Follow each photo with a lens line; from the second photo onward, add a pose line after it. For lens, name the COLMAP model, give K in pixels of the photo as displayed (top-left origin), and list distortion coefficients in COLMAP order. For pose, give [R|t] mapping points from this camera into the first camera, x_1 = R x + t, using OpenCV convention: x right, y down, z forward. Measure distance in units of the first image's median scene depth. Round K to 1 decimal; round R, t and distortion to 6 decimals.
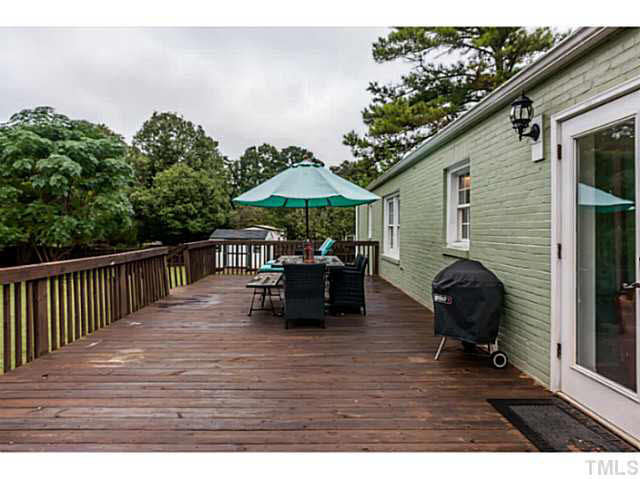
lens RADIAL K [[371.0, 0, 312.8], [0, 371.0, 218.2], [0, 0, 1]] dist [-0.019262, 0.011203]
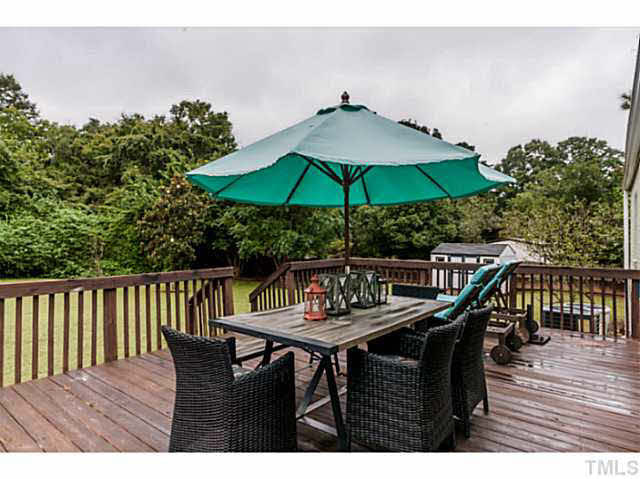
lens RADIAL K [[371.0, 0, 319.0], [0, 371.0, 234.1], [0, 0, 1]] dist [-0.019262, 0.011203]
pose [[0.771551, -0.010584, -0.636079, 0.065010], [0.015489, 0.999878, 0.002150, 0.002628], [0.635978, -0.011511, 0.771621, 0.150762]]
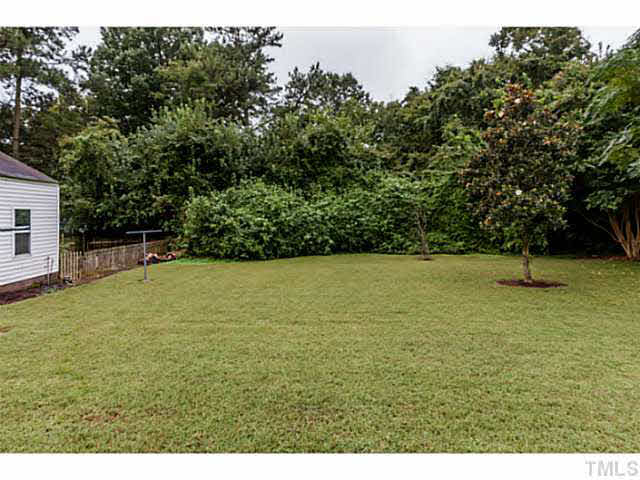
lens RADIAL K [[371.0, 0, 329.4], [0, 371.0, 183.2], [0, 0, 1]] dist [-0.019262, 0.011203]
pose [[0.054381, -0.105205, -0.992963, -0.209787], [0.085742, 0.991253, -0.100328, 0.022480], [0.994832, -0.079682, 0.062926, 0.287979]]
